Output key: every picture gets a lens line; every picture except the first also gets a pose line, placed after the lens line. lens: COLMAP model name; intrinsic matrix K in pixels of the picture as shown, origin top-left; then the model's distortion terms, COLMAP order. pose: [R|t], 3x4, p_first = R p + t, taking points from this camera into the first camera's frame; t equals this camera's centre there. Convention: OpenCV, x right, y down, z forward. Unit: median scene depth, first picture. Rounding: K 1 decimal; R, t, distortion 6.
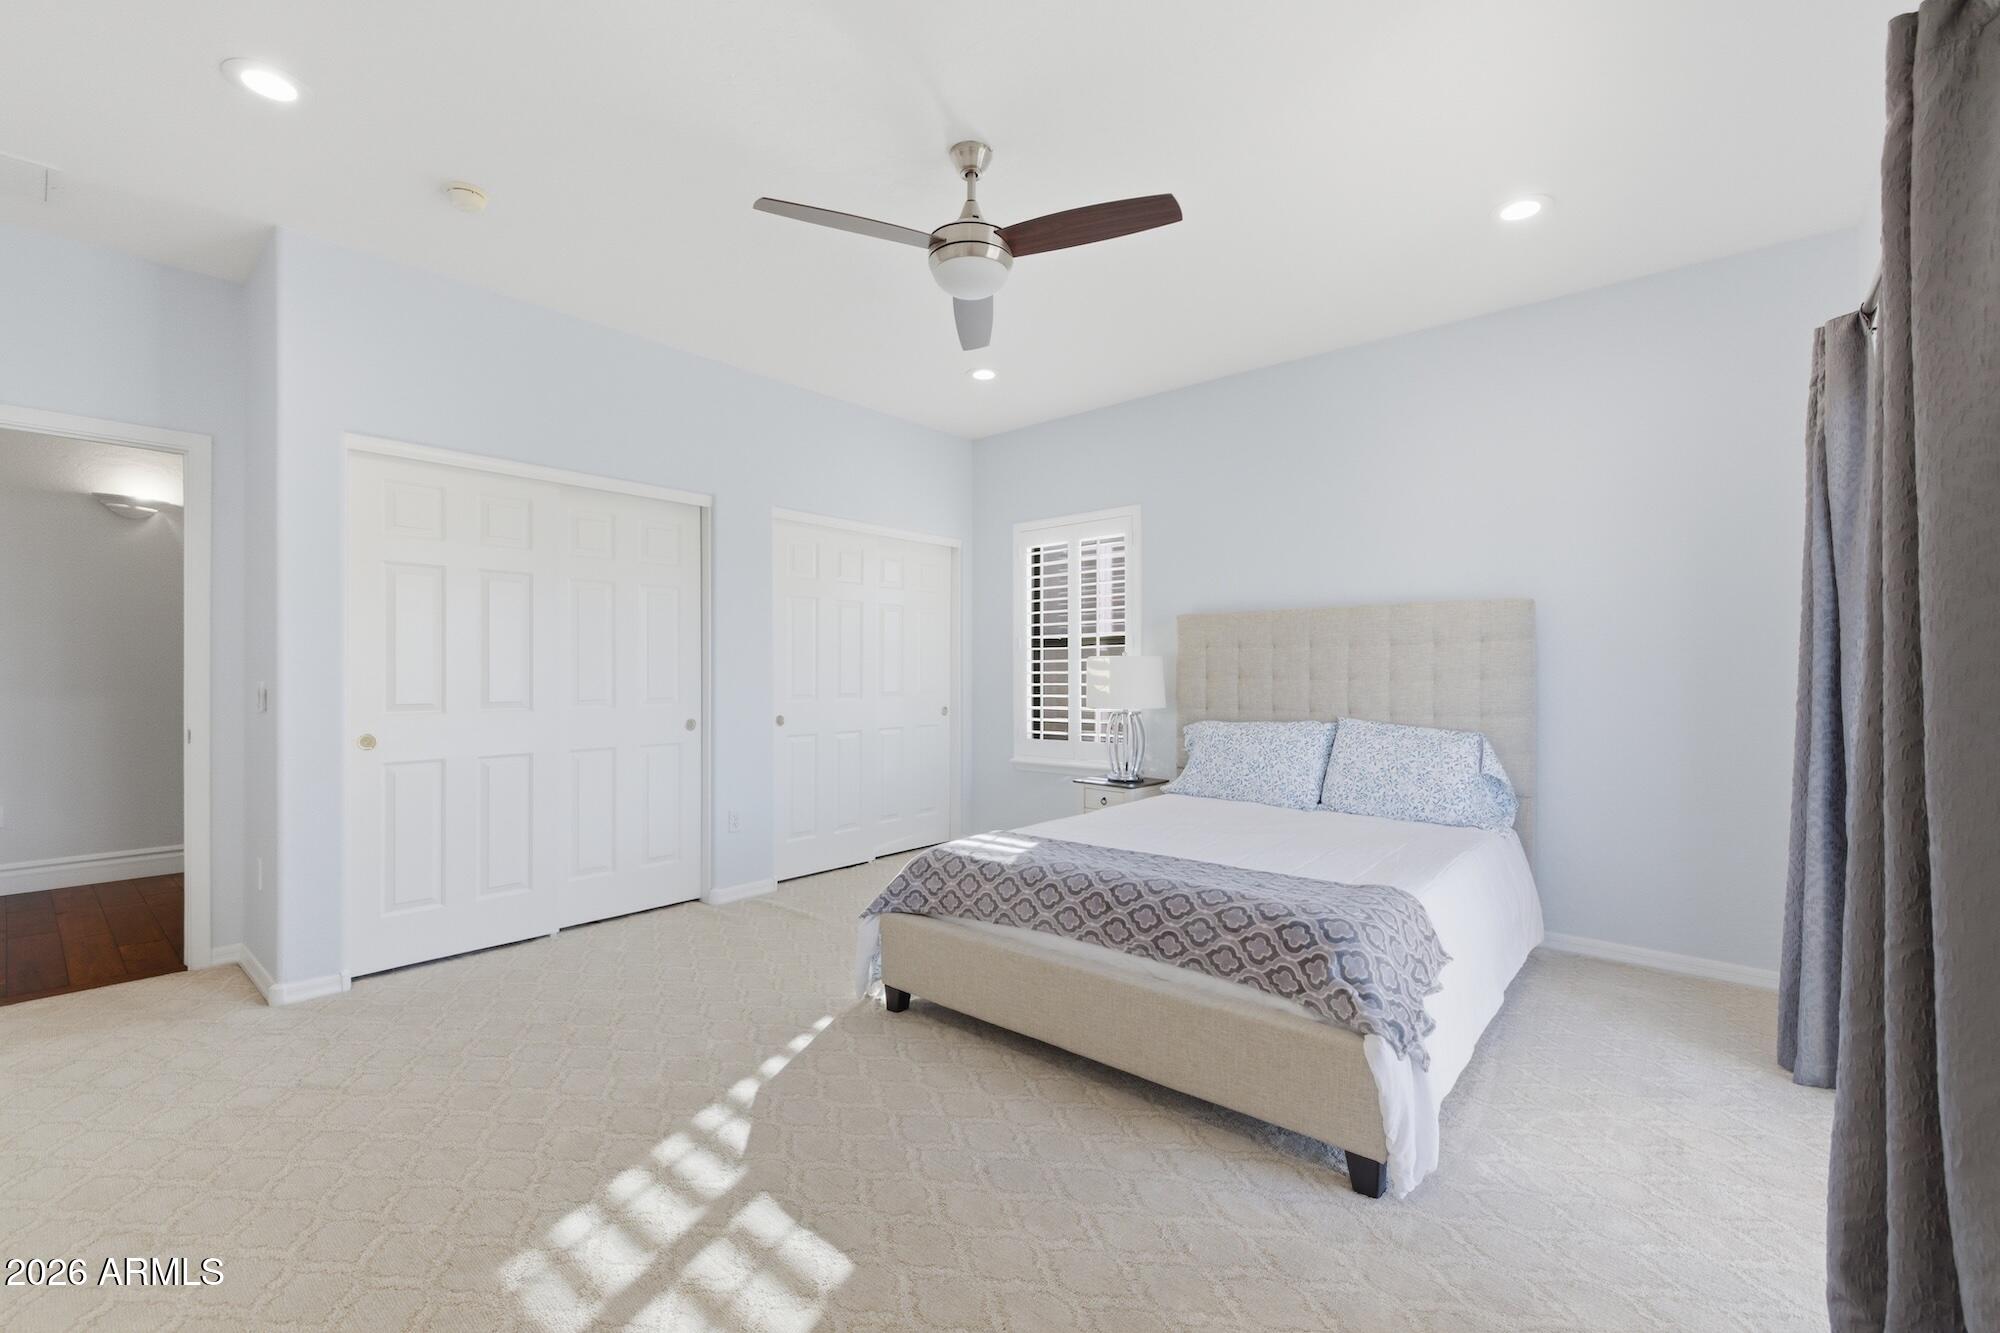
lens RADIAL K [[836.6, 0, 991.6], [0, 836.6, 658.8], [0, 0, 1]] dist [0.004639, 0.000134]
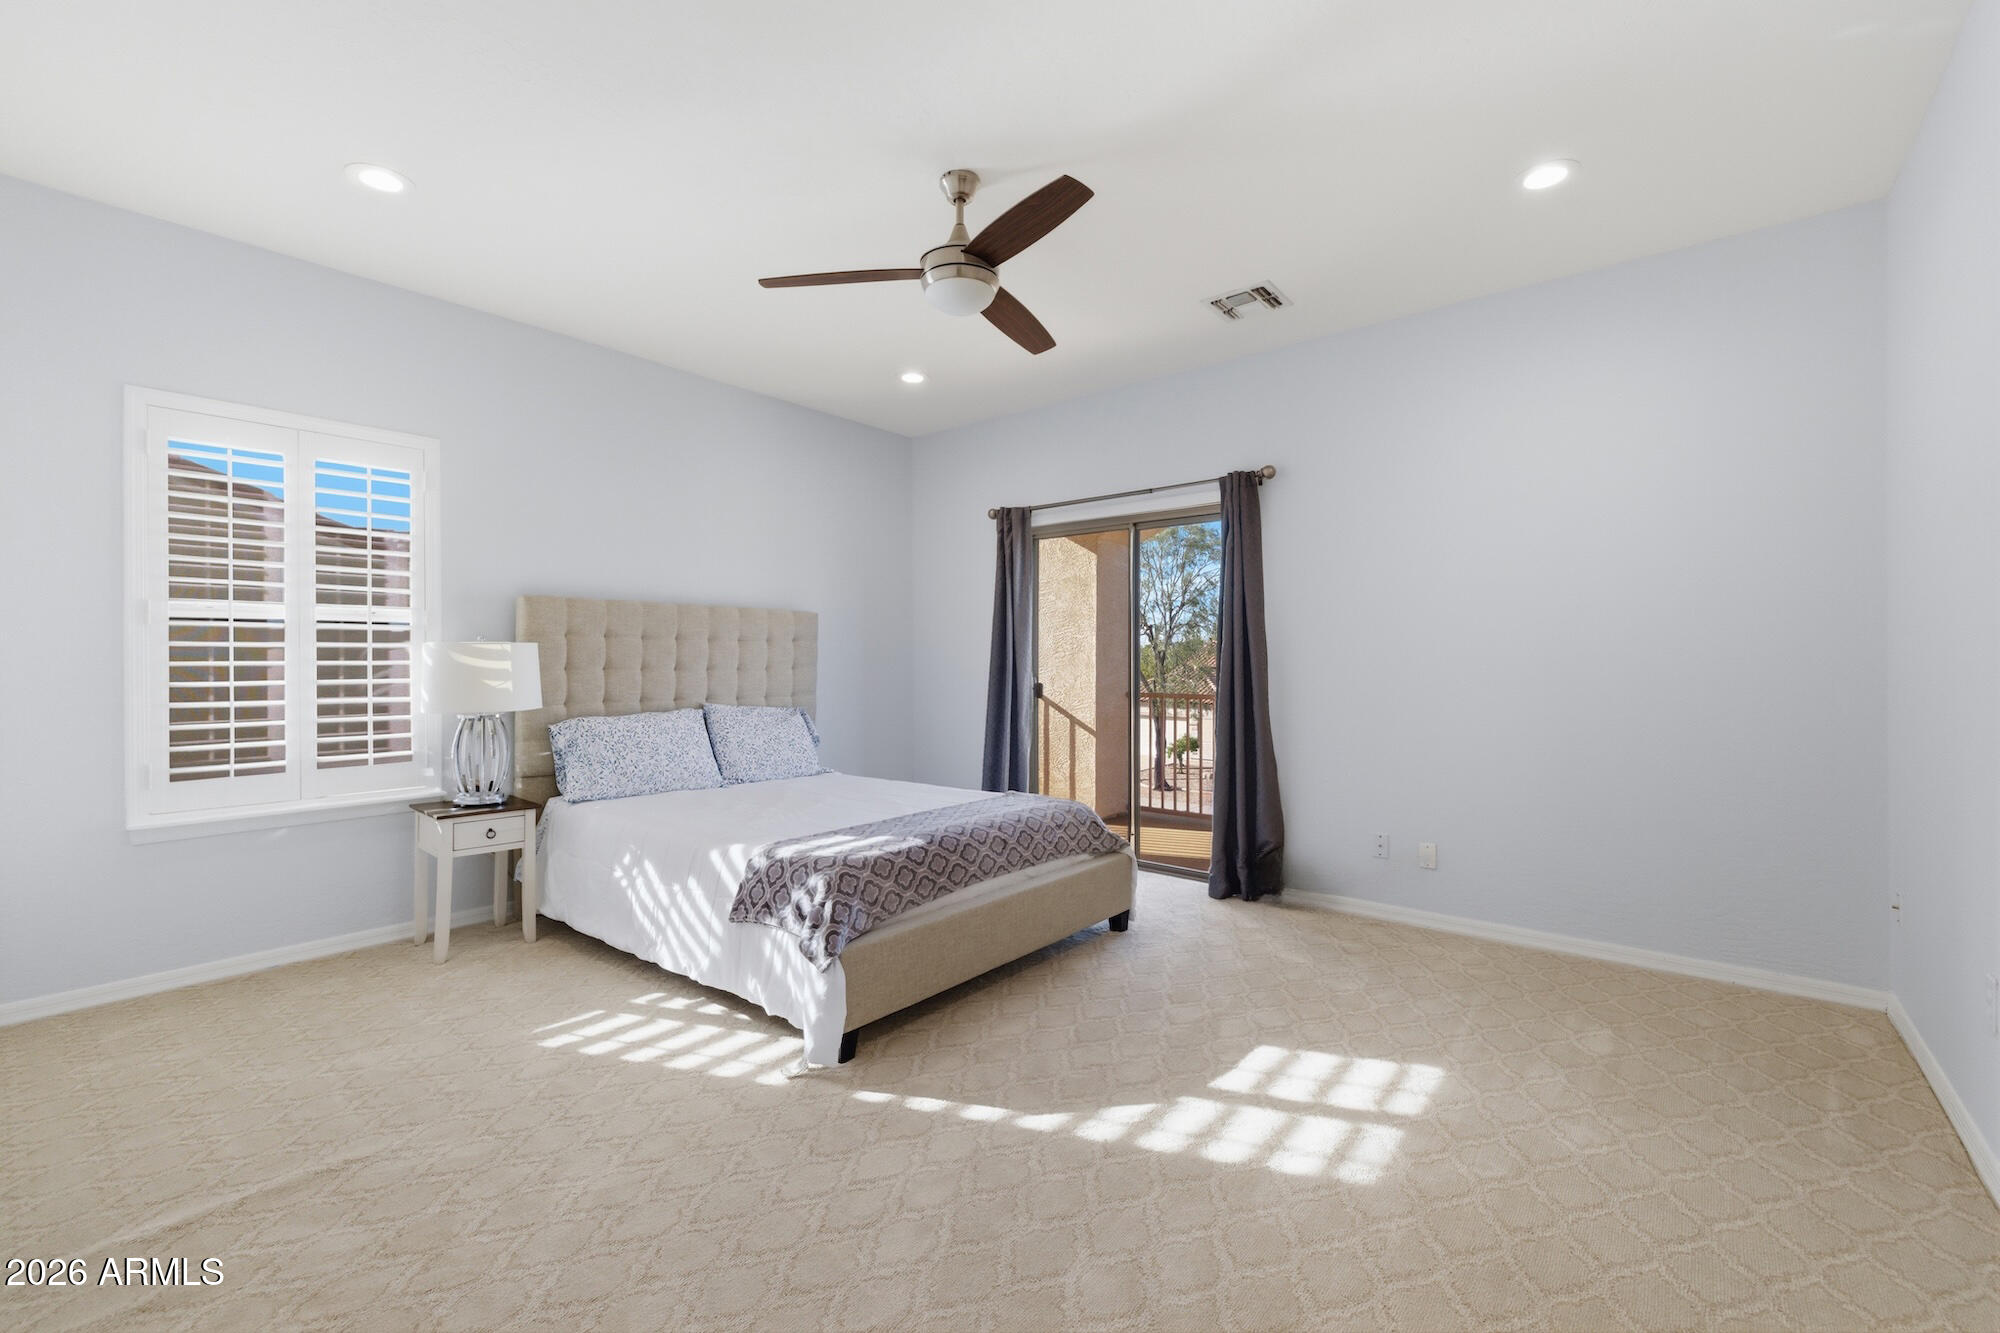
lens RADIAL K [[836.6, 0, 991.6], [0, 836.6, 658.8], [0, 0, 1]] dist [0.004639, 0.000134]
pose [[-0.004242, 0.005765, 0.999974, -1.024896], [-0.014860, 0.999873, -0.005828, 0.015398], [-0.999881, -0.014884, -0.004155, 0.905983]]
